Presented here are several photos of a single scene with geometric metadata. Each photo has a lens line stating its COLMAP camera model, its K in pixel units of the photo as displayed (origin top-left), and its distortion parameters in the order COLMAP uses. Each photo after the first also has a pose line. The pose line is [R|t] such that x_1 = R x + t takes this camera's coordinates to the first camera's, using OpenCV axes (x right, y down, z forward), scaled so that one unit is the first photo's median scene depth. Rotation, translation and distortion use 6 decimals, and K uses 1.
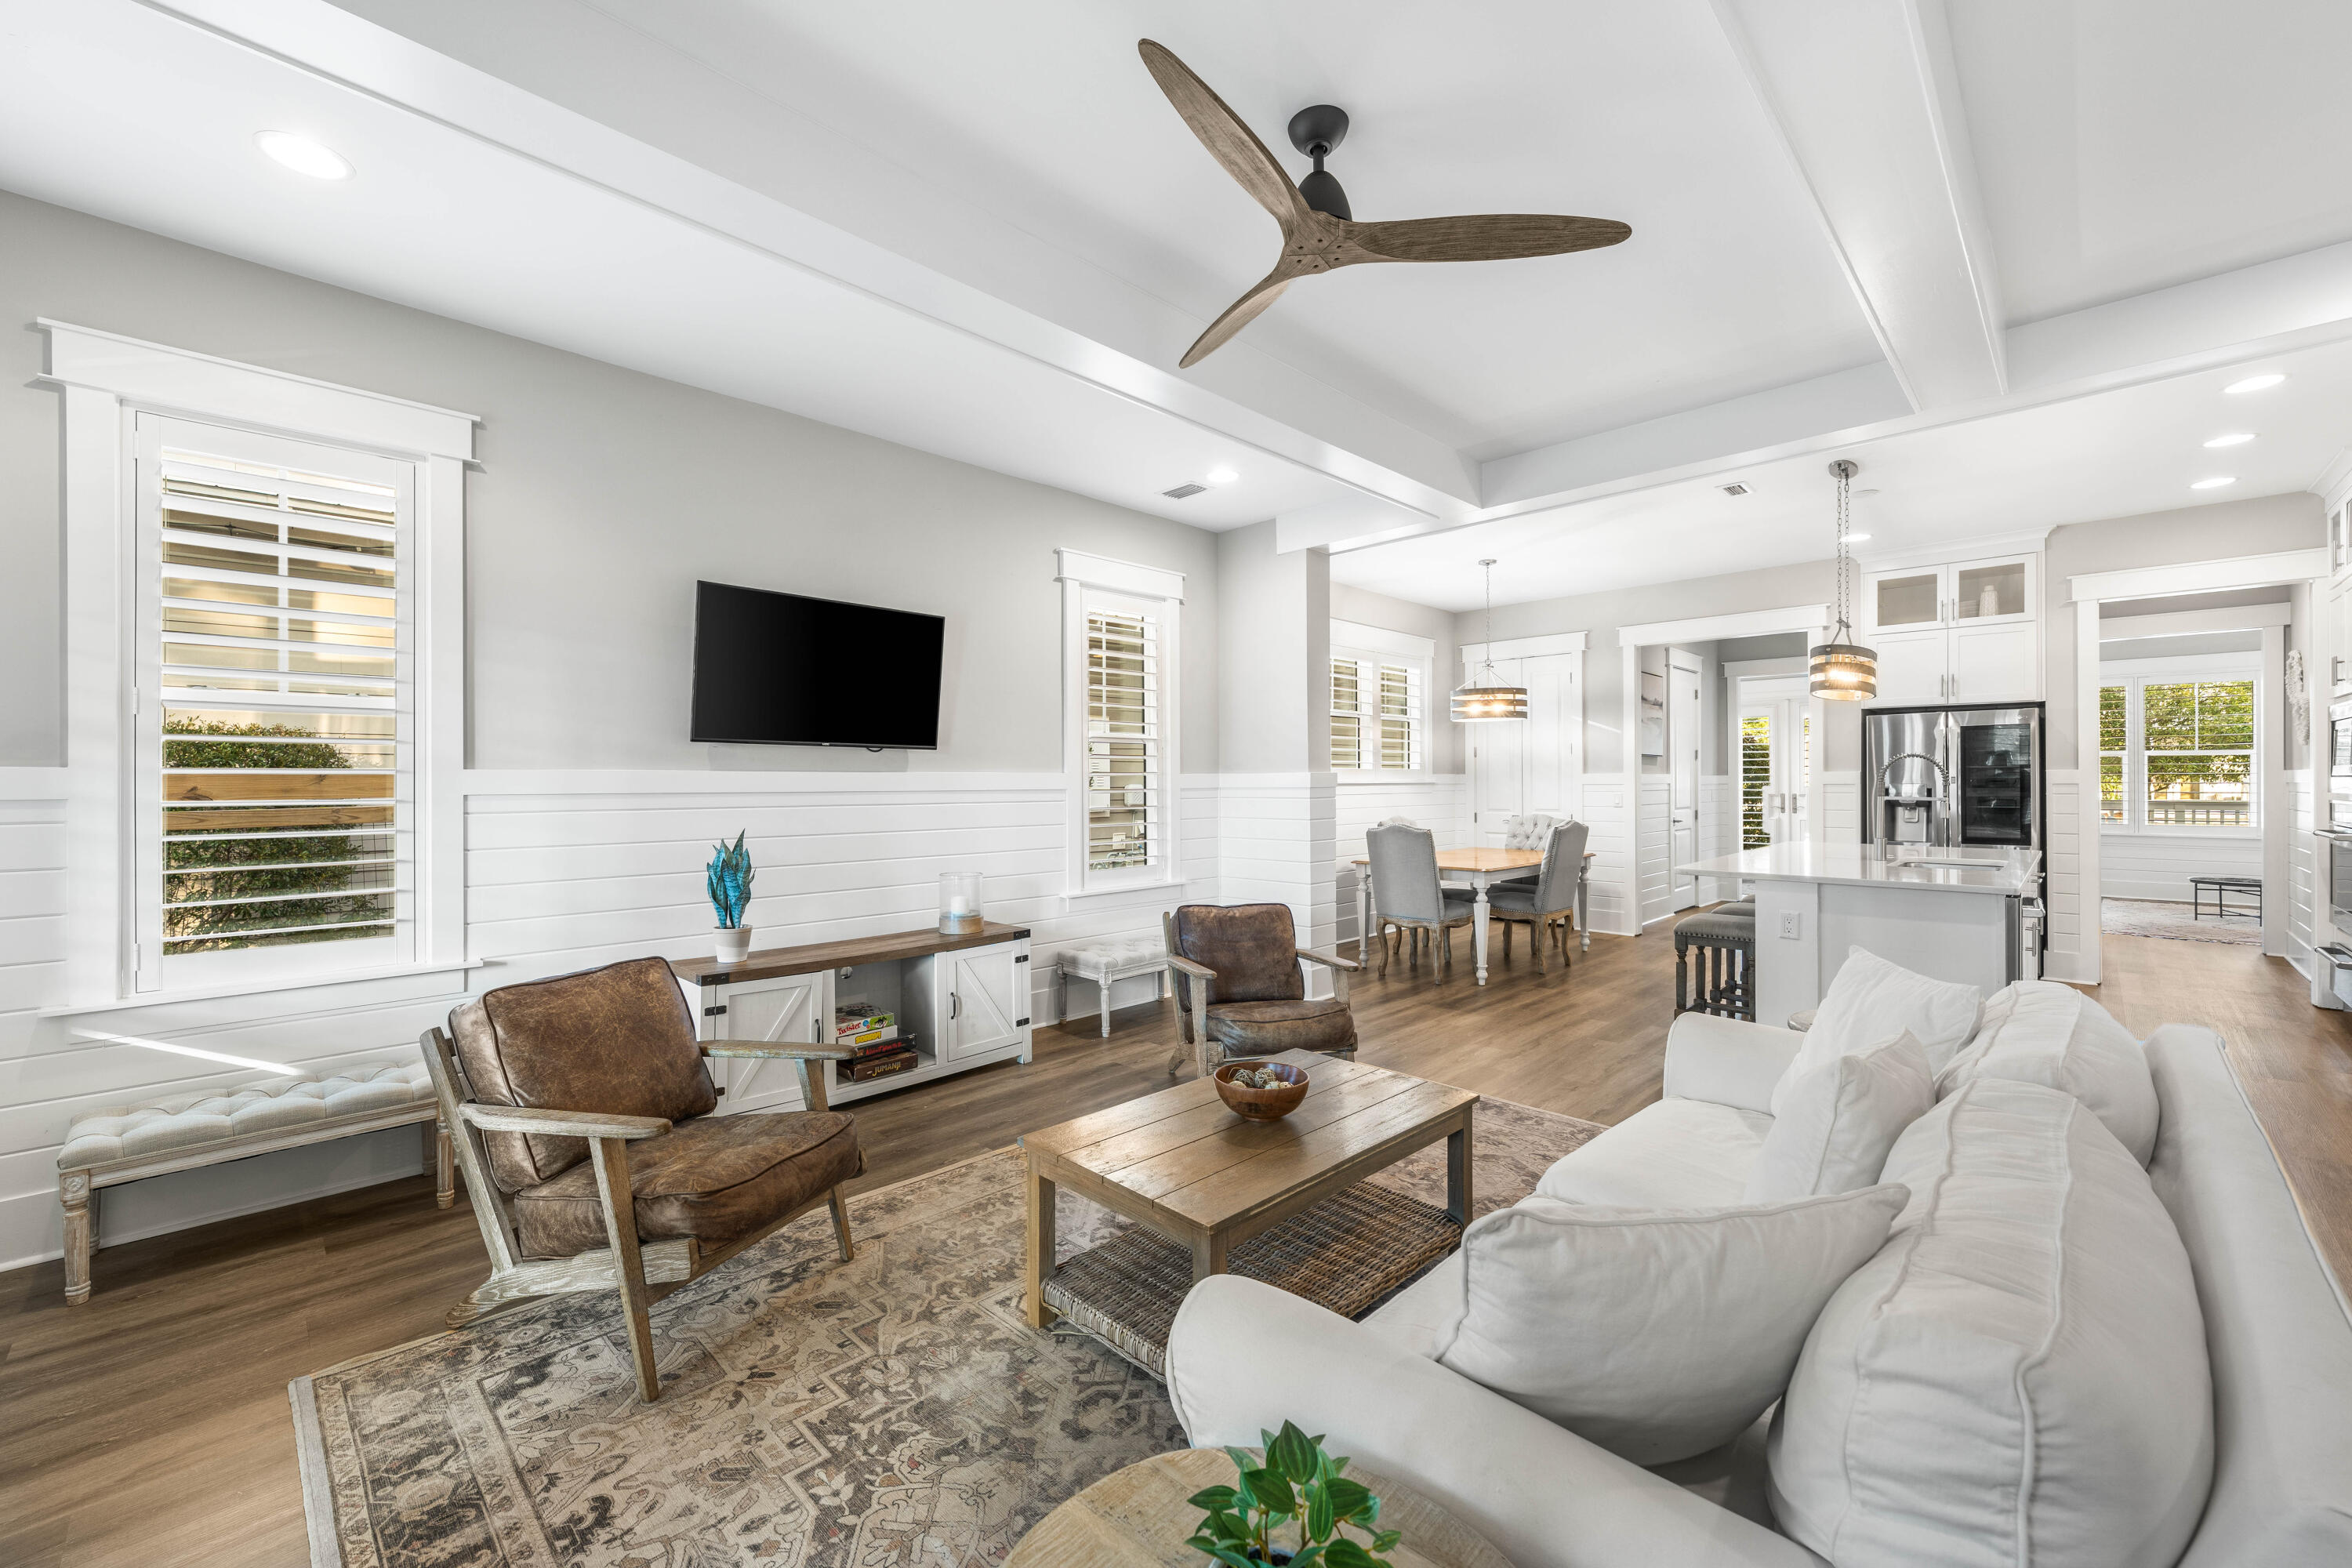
lens RADIAL K [[912.0, 0, 1176.0], [0, 912.0, 784.0], [0, 0, 1]] dist [-0.000631, -0.000155]
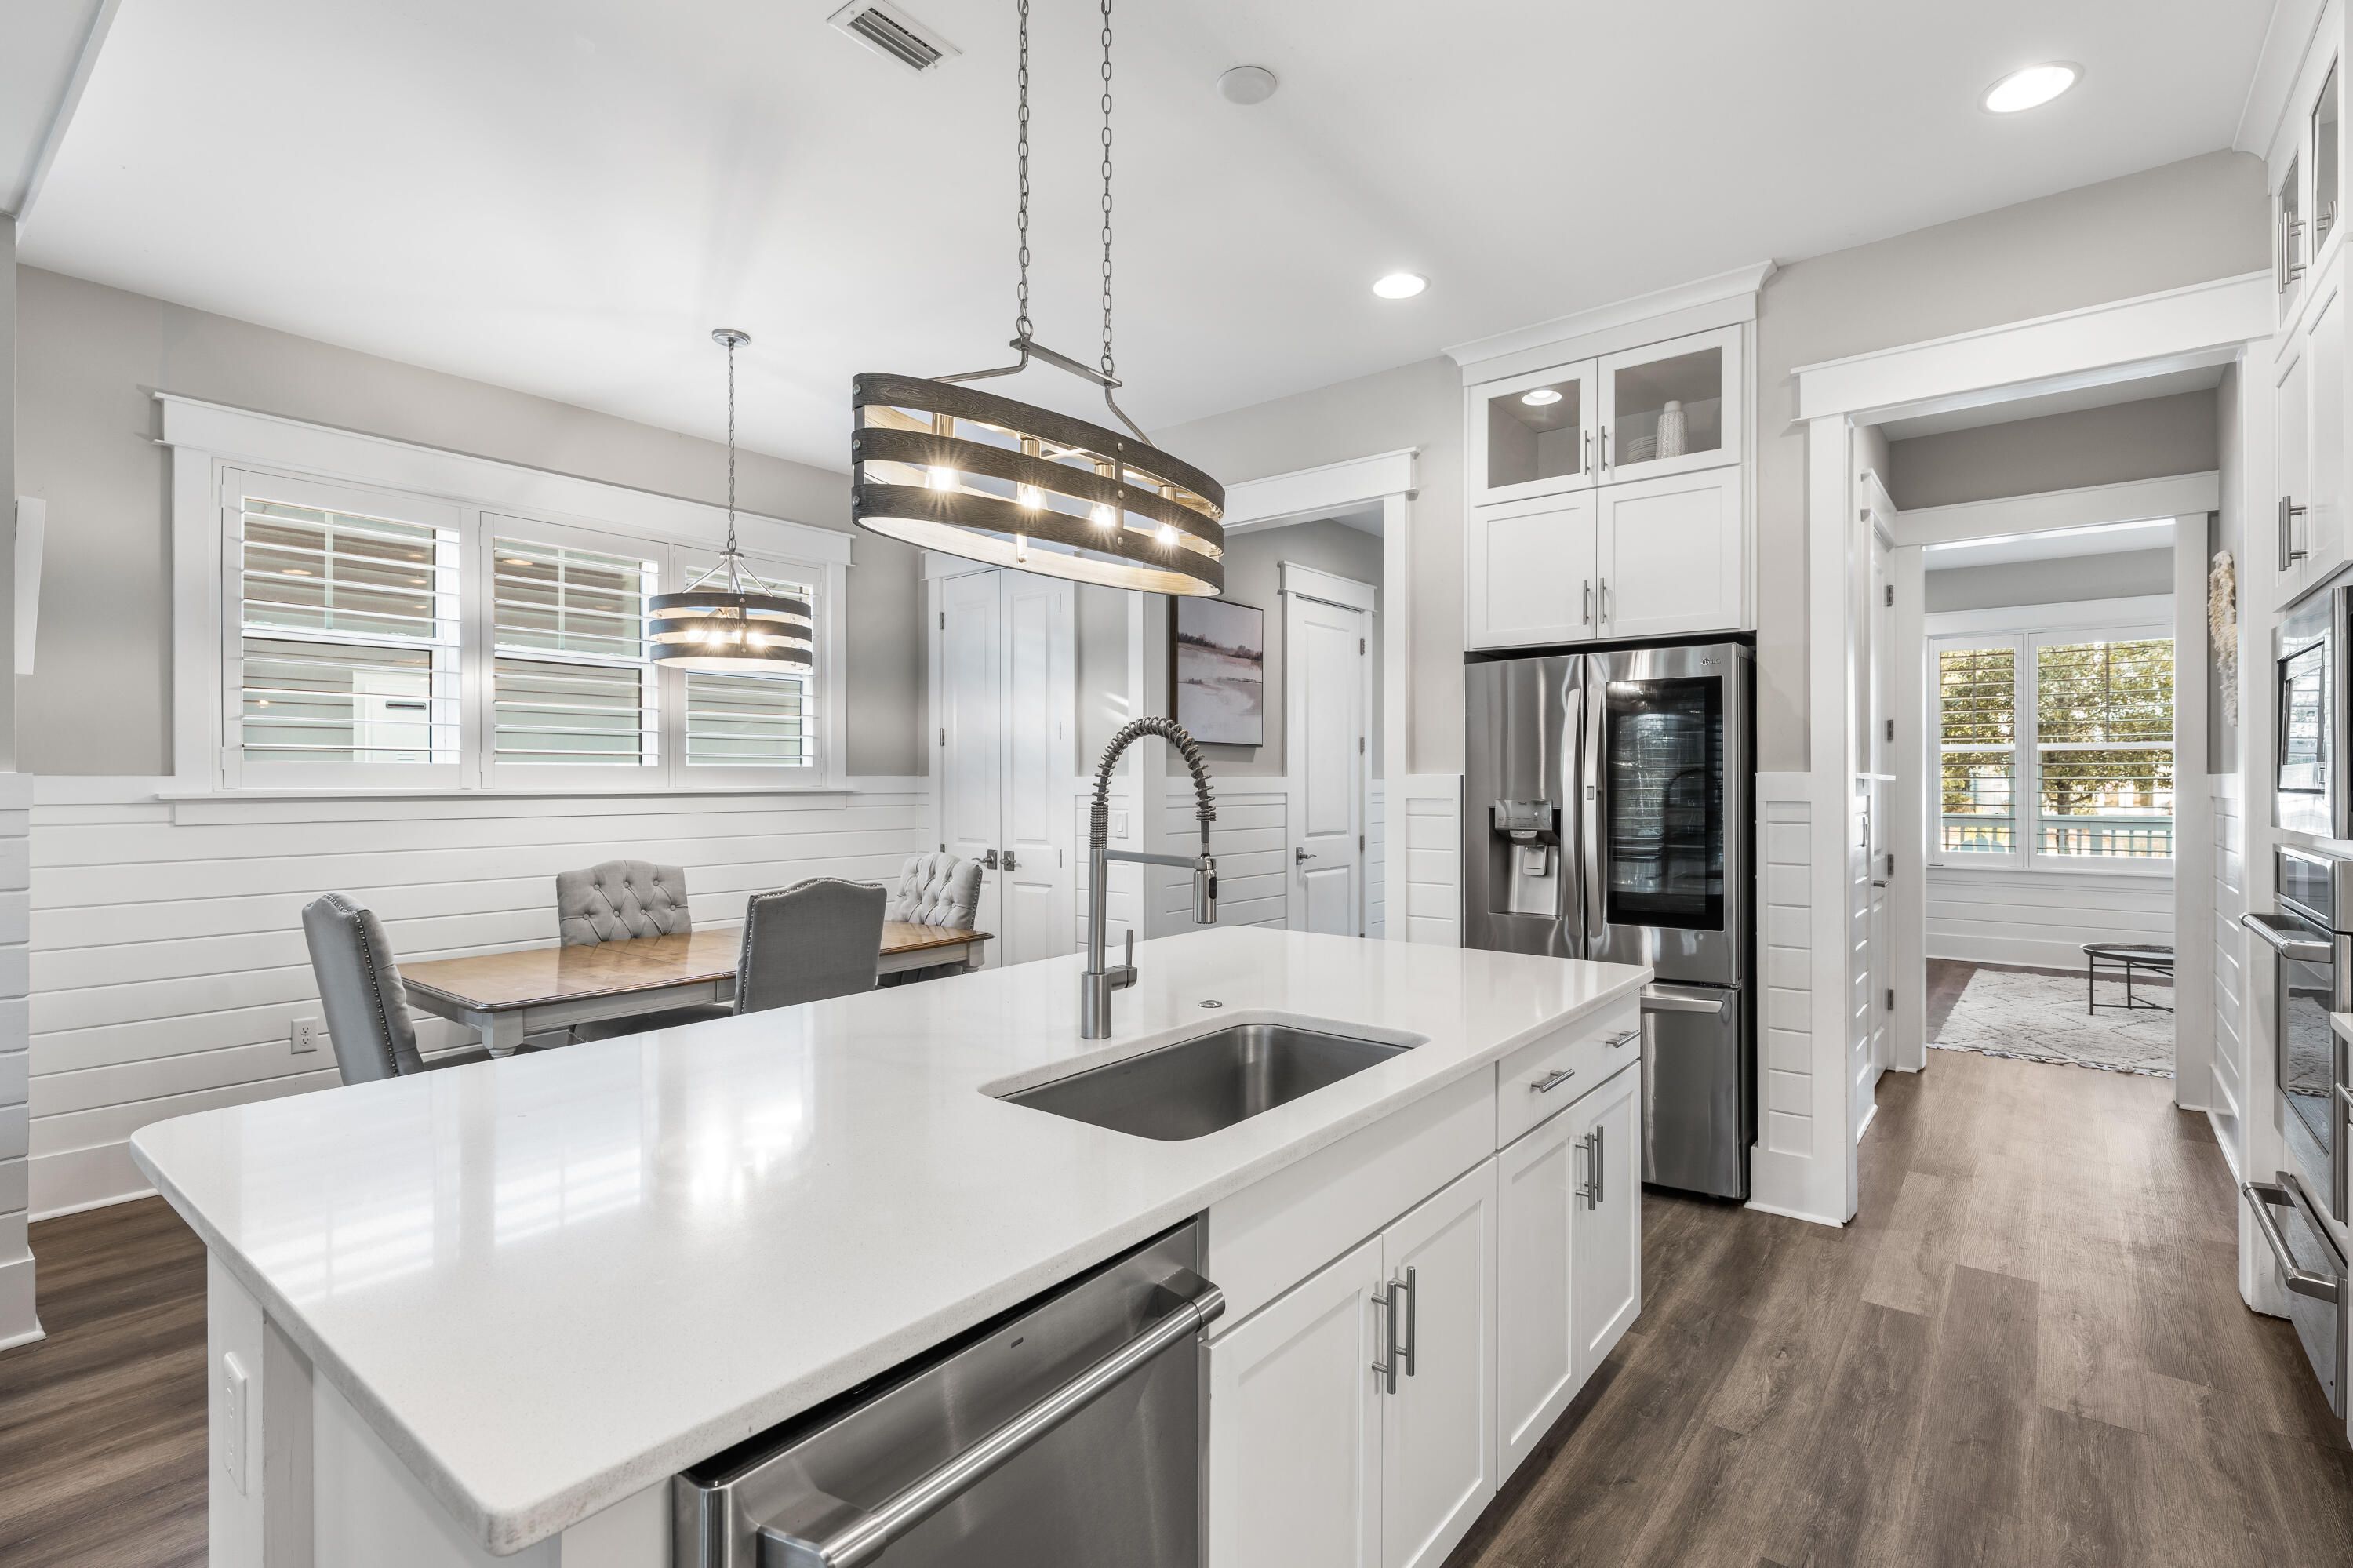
lens RADIAL K [[1096.4, 0, 1167.4], [0, 1096.4, 790.2], [0, 0, 1]] dist [0.000275, -0.000634]
pose [[0.994354, 0.000538, 0.106108, 0.565027], [-0.001145, 0.999983, 0.005655, -0.008743], [-0.106104, -0.005745, 0.994338, 0.441446]]
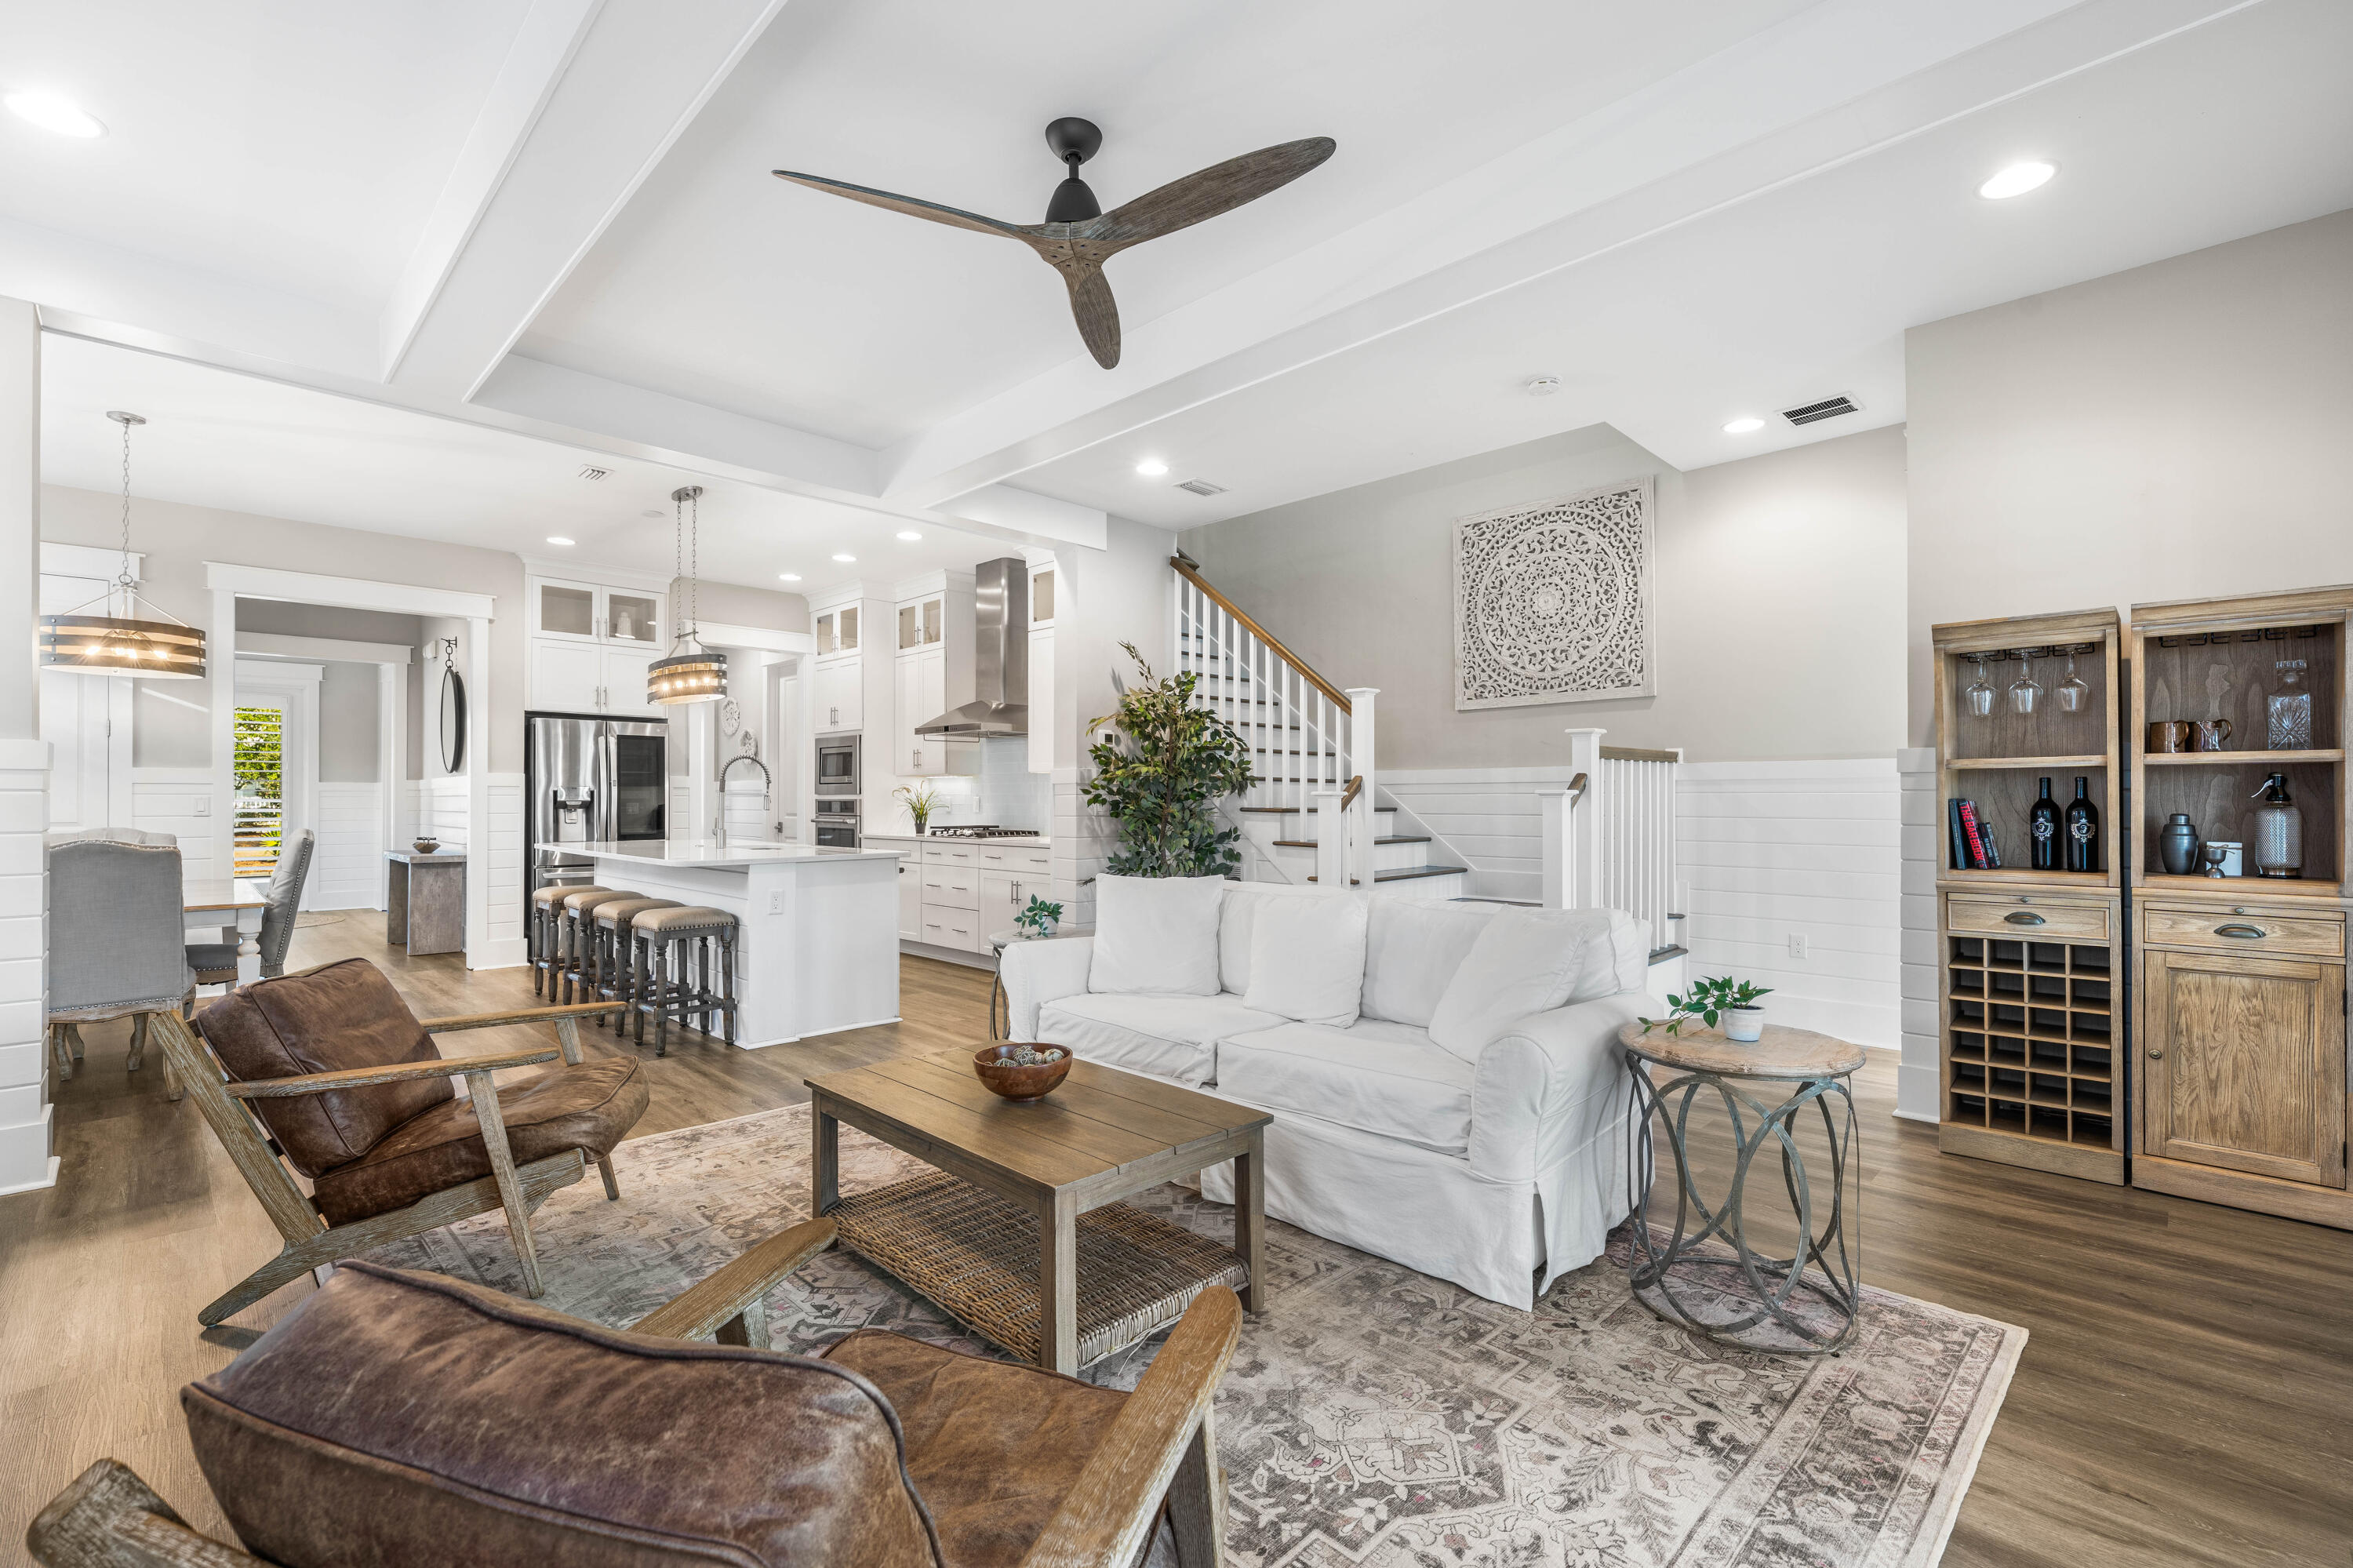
lens RADIAL K [[1034.7, 0, 1153.1], [0, 1034.7, 797.0], [0, 0, 1]] dist [0.018149, 0.000124]
pose [[0.020951, 0.005891, 0.999763, -0.385847], [0.001379, 0.999982, -0.005922, 0.020450], [-0.999780, 0.001503, 0.020942, 0.324317]]
